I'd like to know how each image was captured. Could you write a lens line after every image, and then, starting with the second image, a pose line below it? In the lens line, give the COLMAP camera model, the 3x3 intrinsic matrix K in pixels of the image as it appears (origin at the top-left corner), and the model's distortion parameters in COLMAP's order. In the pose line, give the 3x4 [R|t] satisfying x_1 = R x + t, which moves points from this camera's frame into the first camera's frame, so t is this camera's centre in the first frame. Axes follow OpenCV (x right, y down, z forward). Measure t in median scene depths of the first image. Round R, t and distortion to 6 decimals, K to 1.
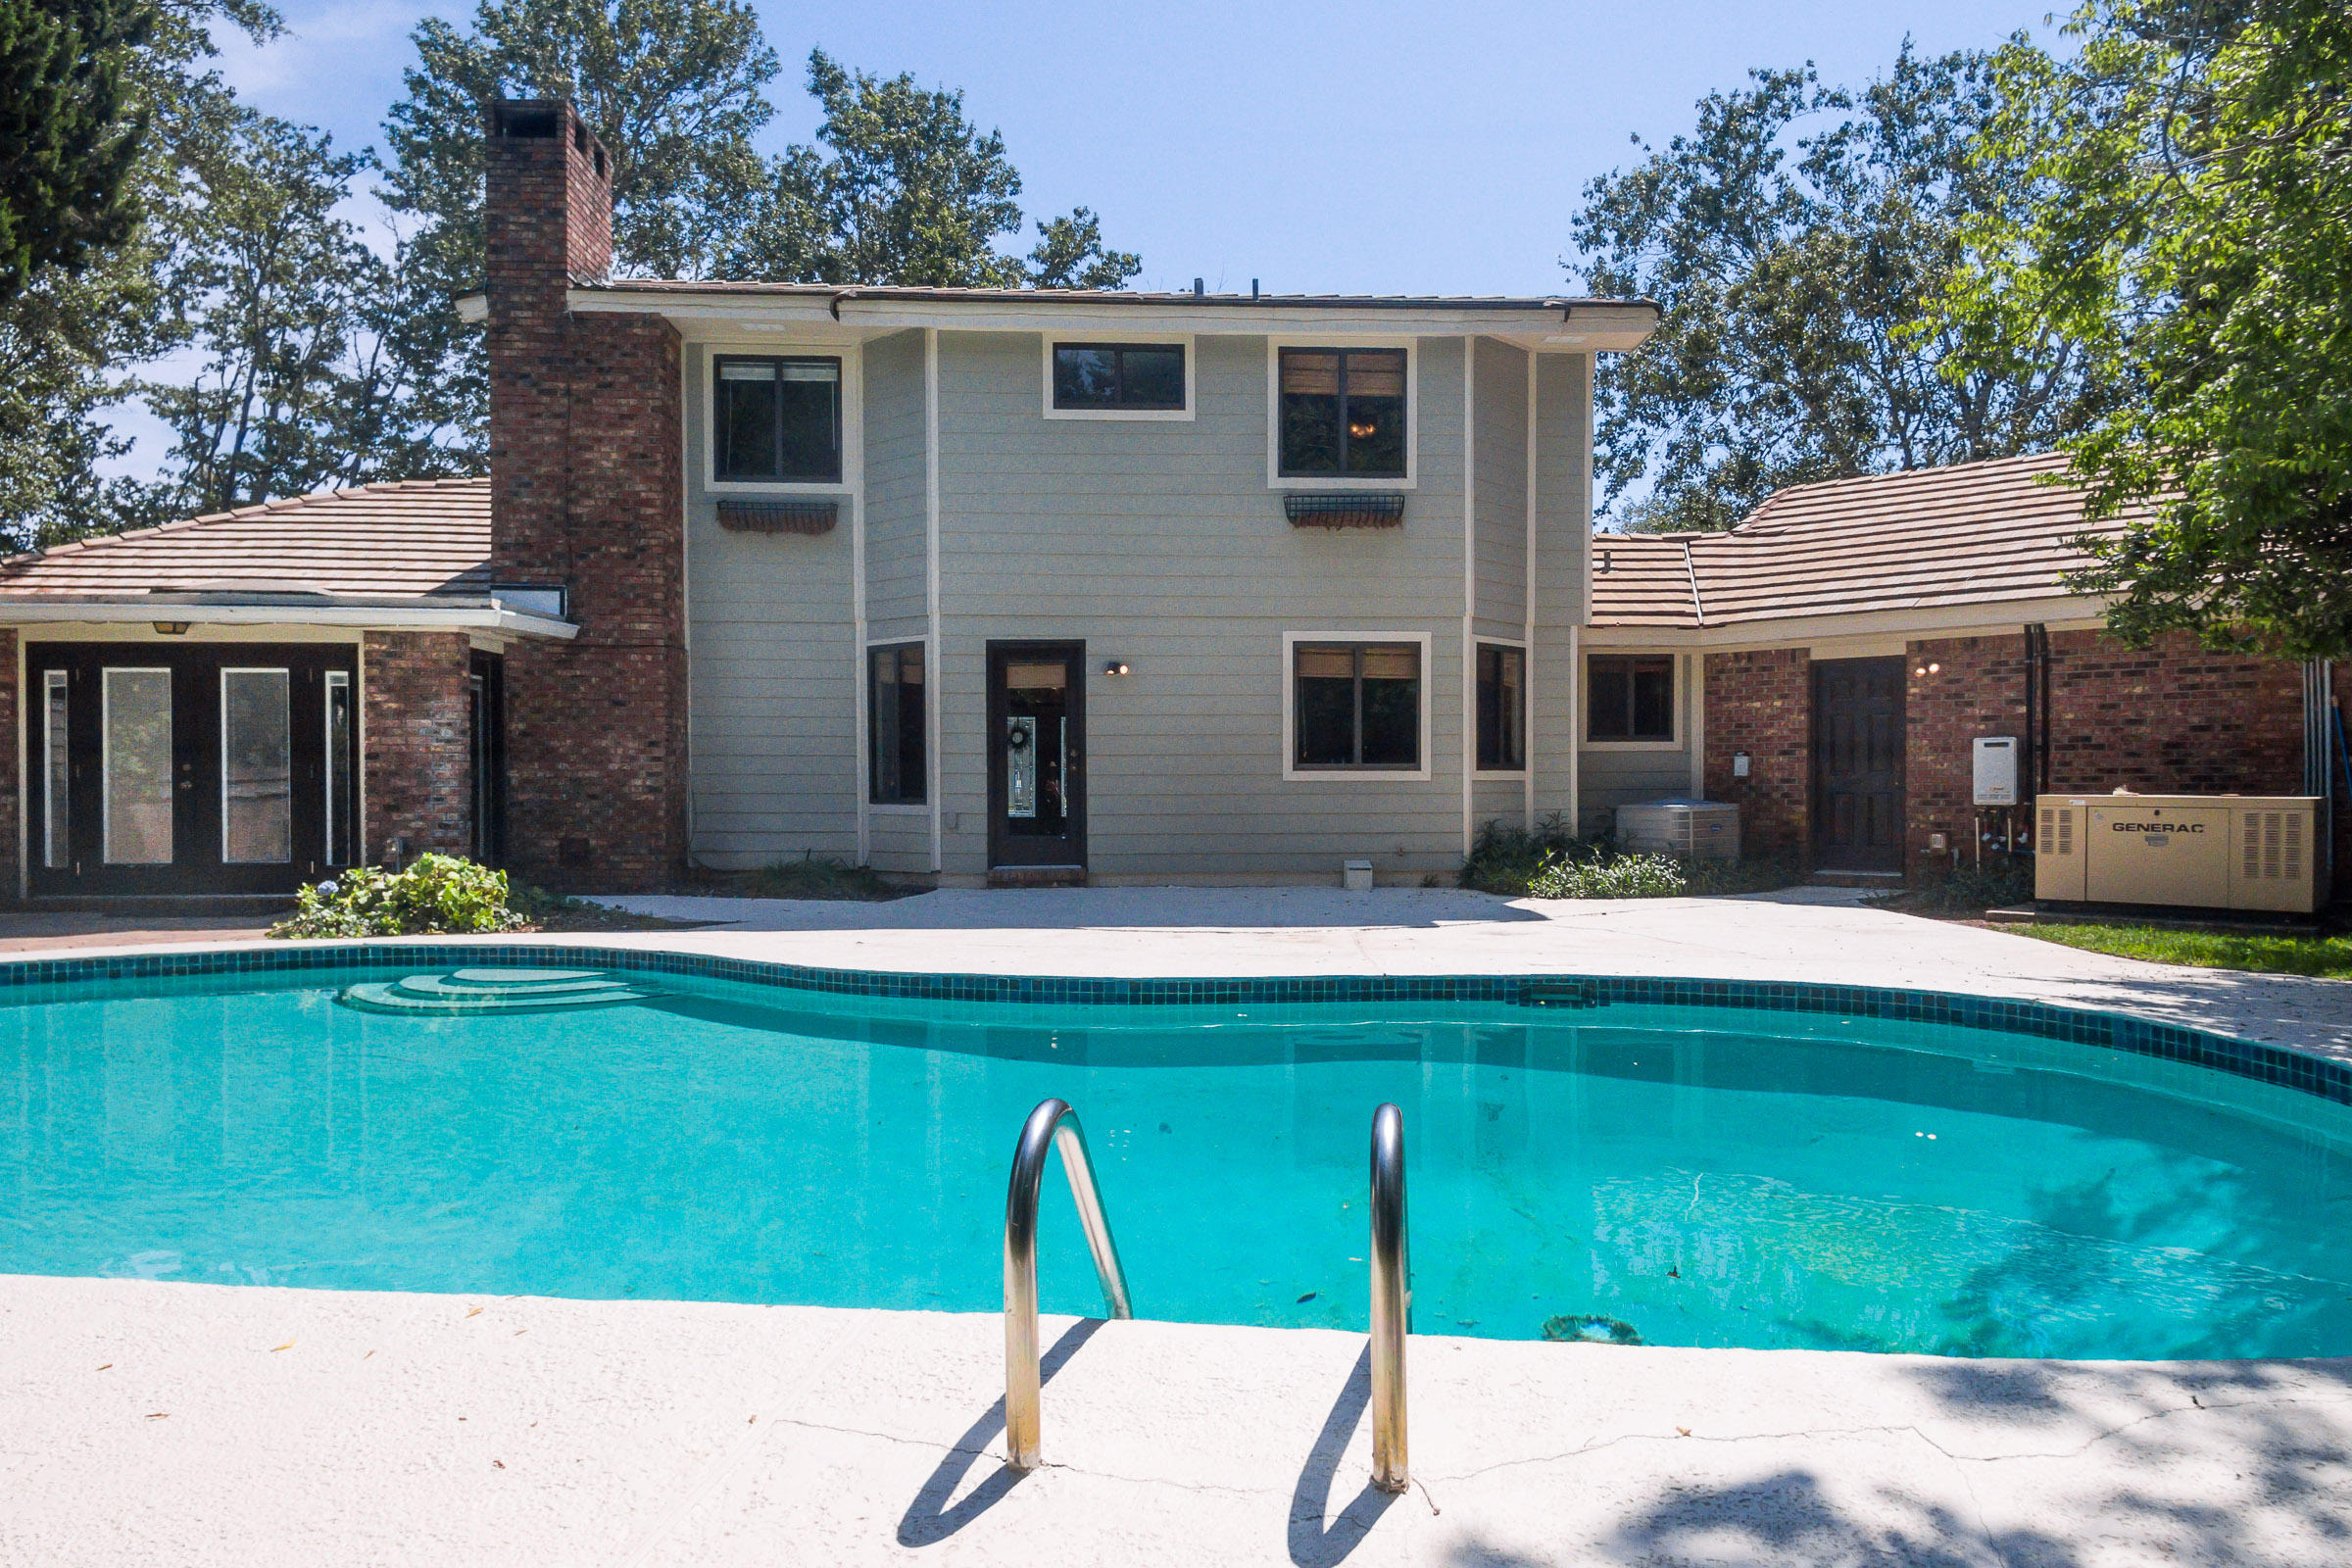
lens RADIAL K [[1509.9, 0, 1171.2], [0, 1509.9, 803.3], [0, 0, 1]] dist [0.067429, -0.071025]
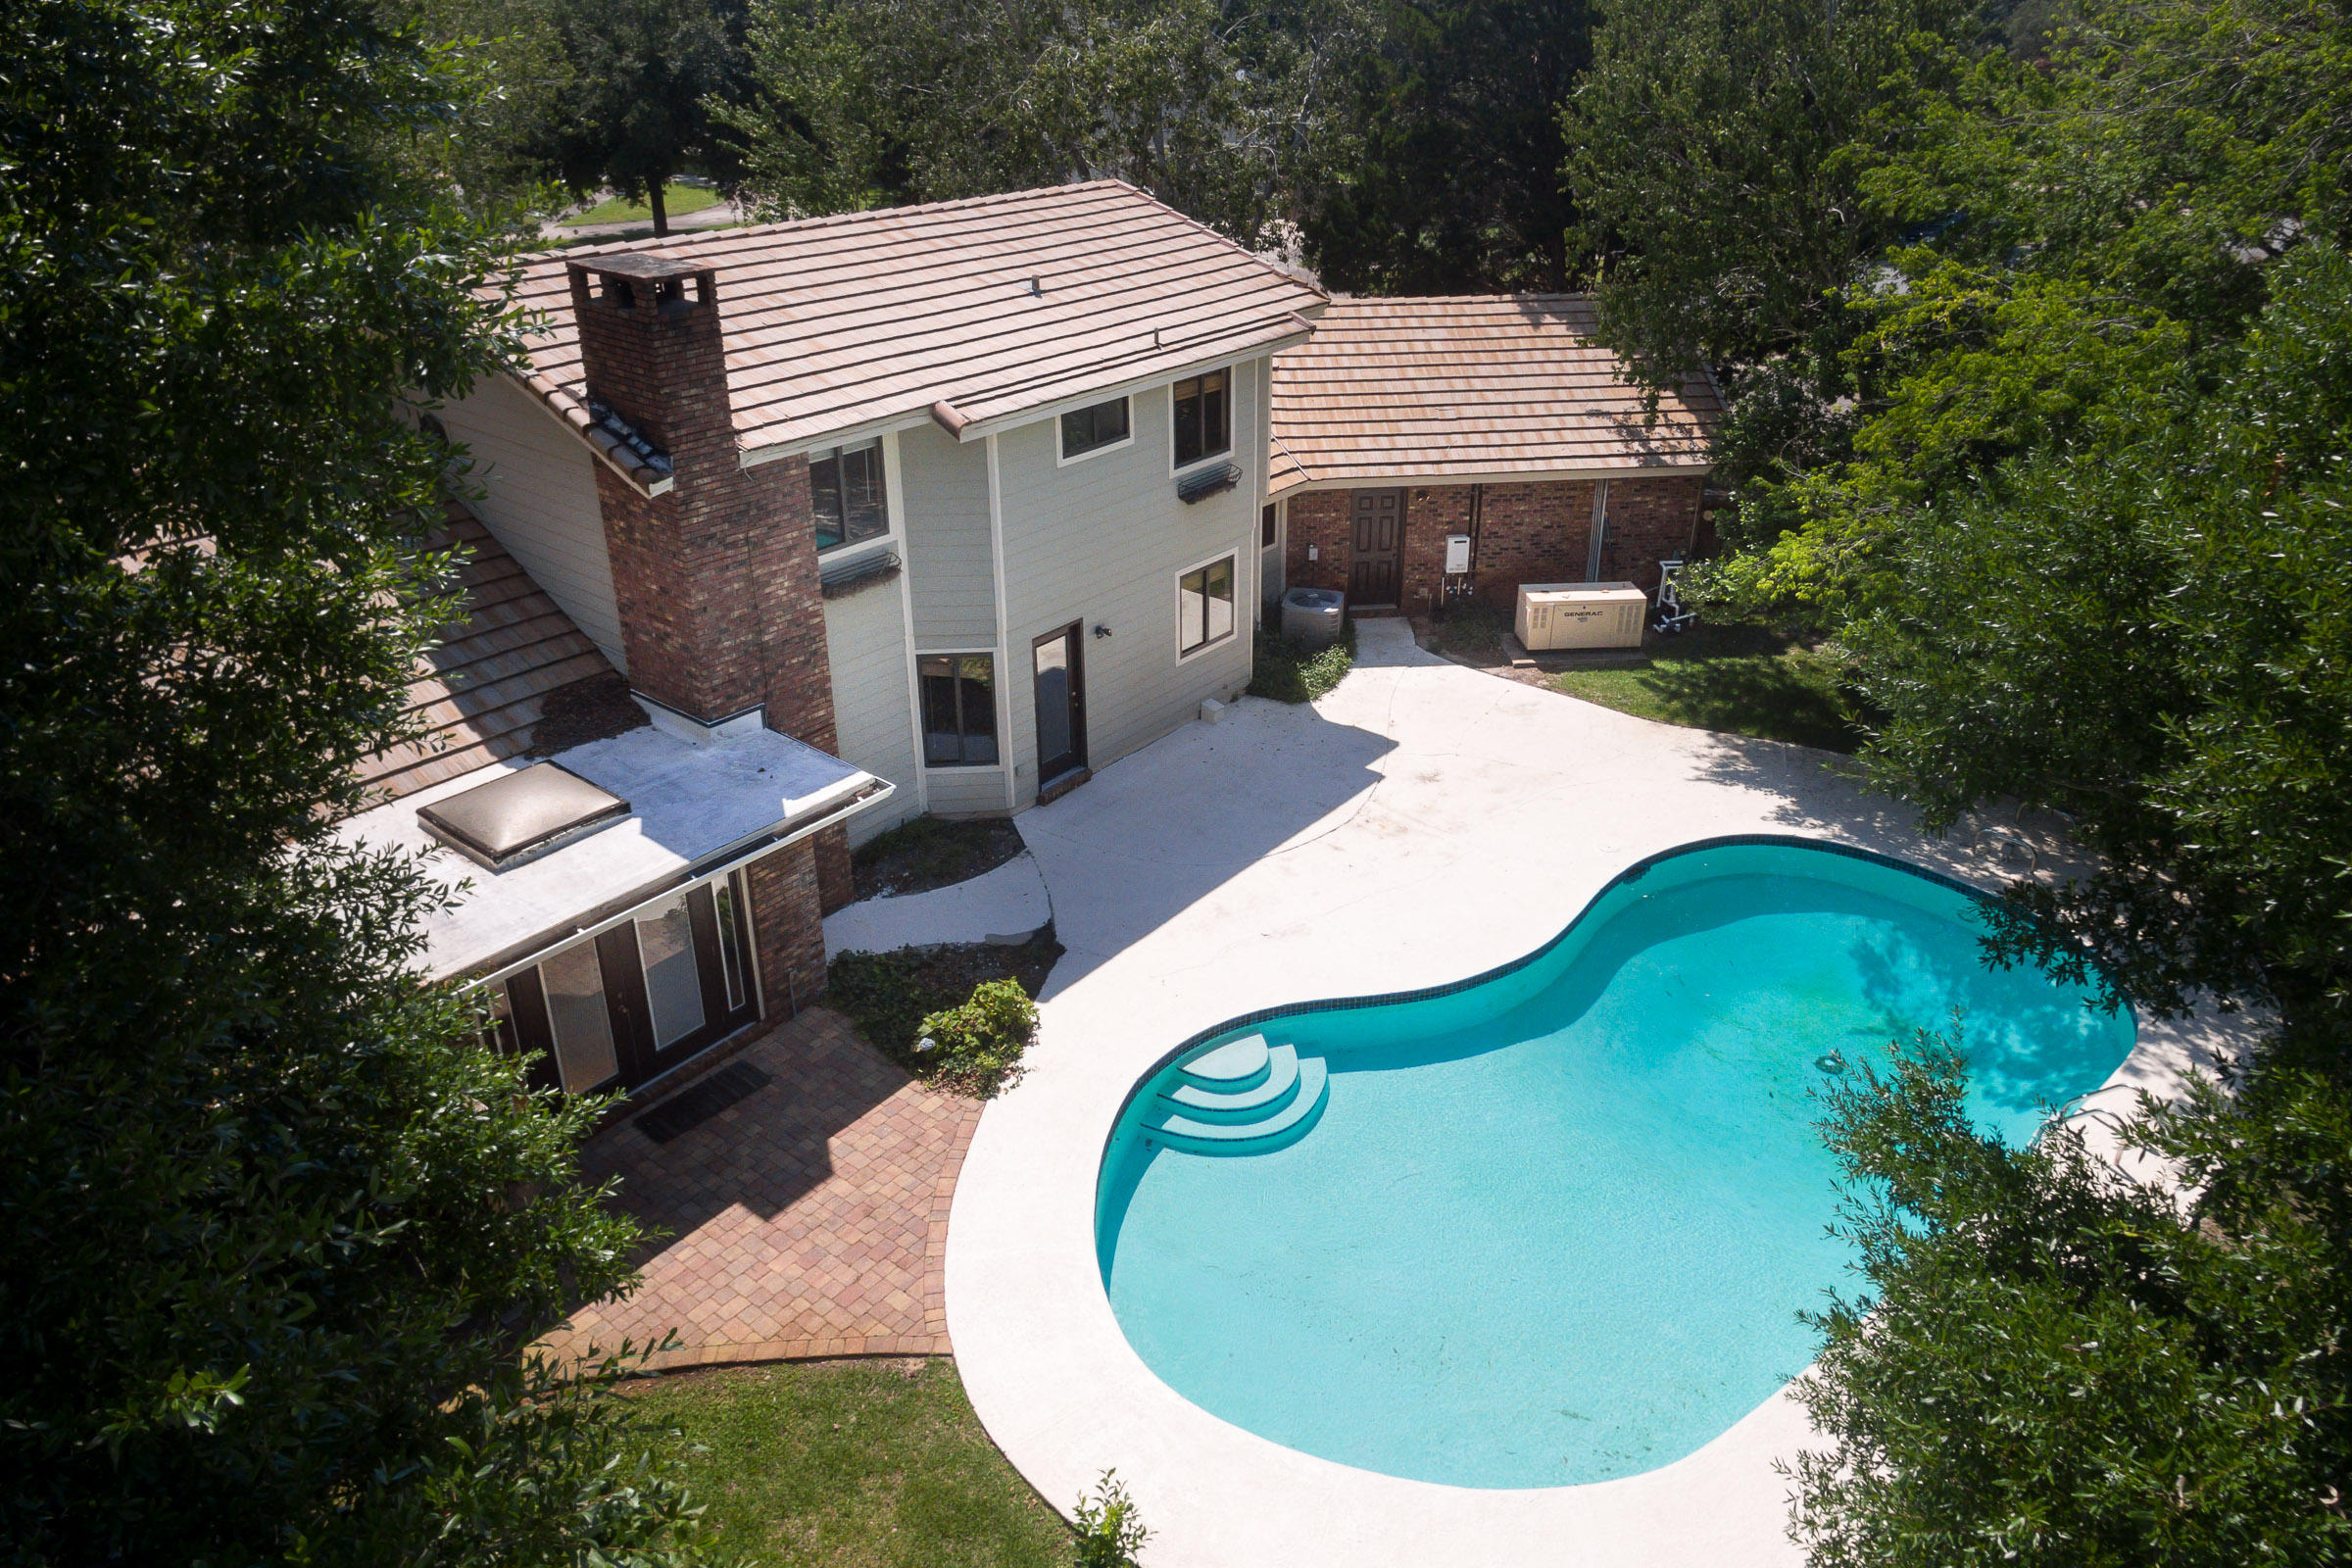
lens RADIAL K [[1551.3, 0, 1168.5], [0, 1551.3, 707.9], [0, 0, 1]] dist [0.007361, 0.000947]
pose [[0.682842, -0.308021, 0.662457, -0.940983], [0.014041, 0.912138, 0.409642, -0.597618], [-0.730431, -0.270420, 0.627171, 0.052025]]
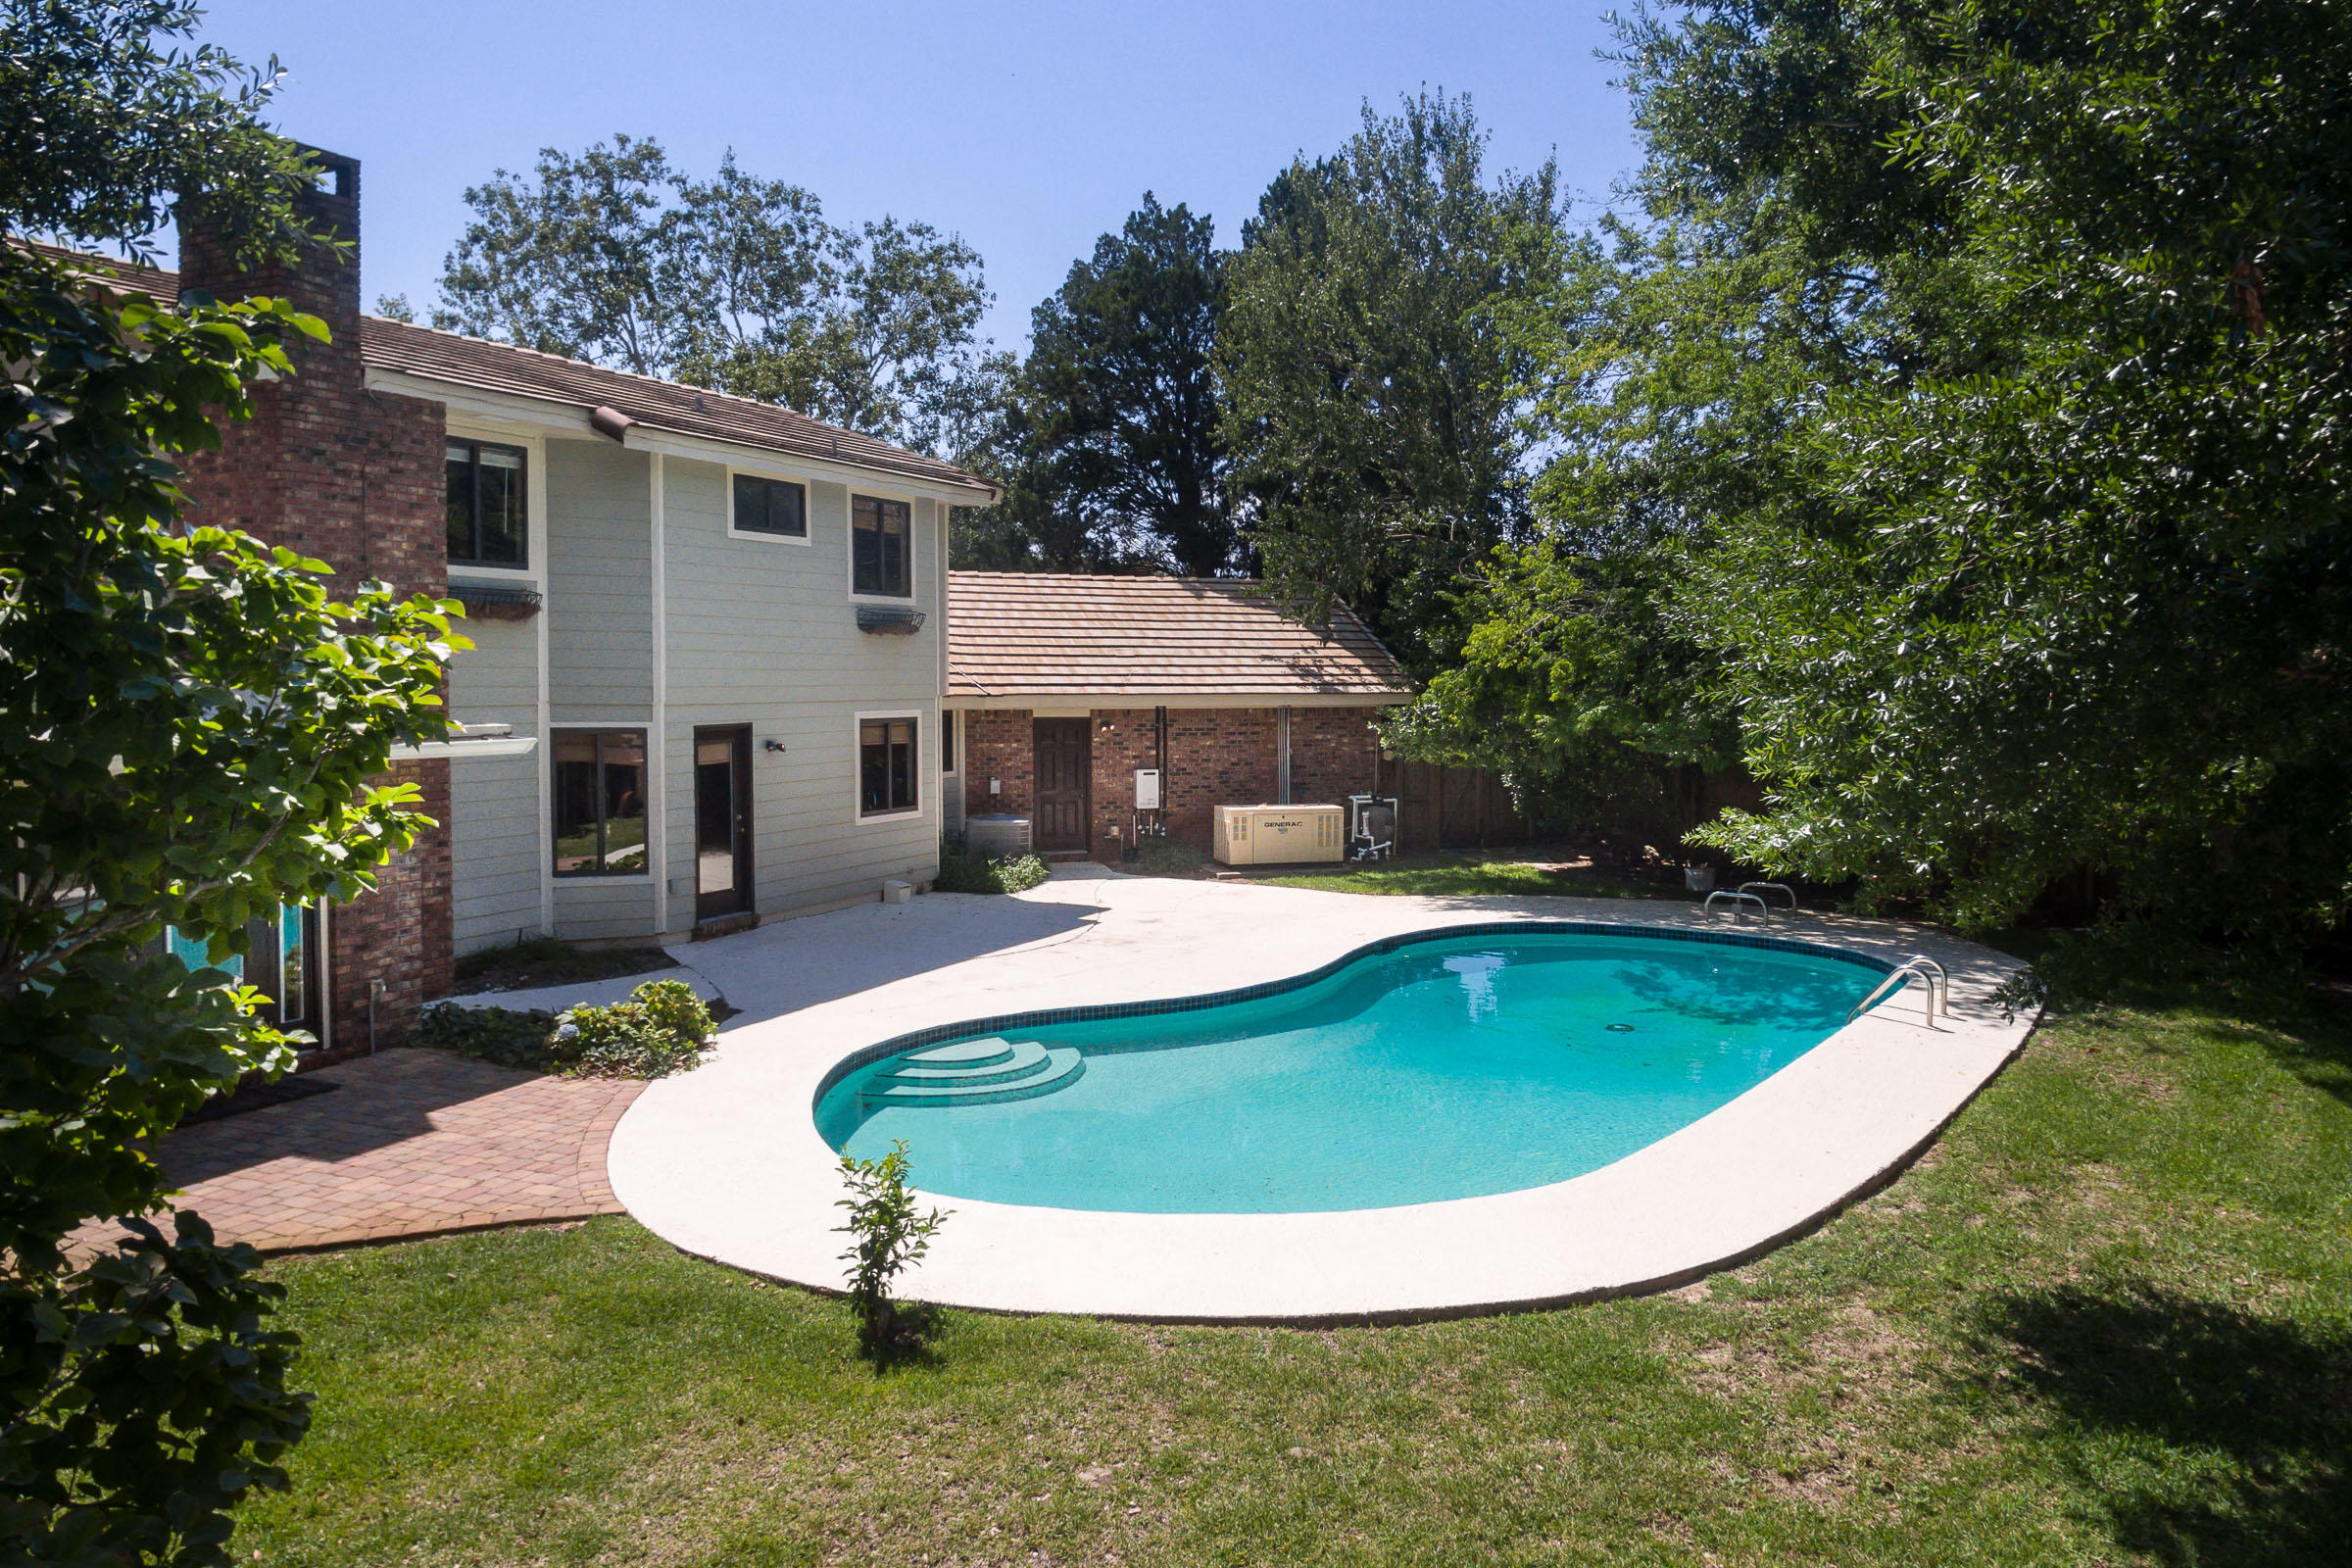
lens RADIAL K [[1639.8, 0, 1277.1], [0, 1639.8, 732.2], [0, 0, 1]] dist [-0.000376, -0.025543]
pose [[0.435548, -0.030536, 0.899647, -1.028862], [0.007887, 0.999516, 0.030107, -0.135816], [-0.900131, -0.006018, 0.435578, 0.066615]]
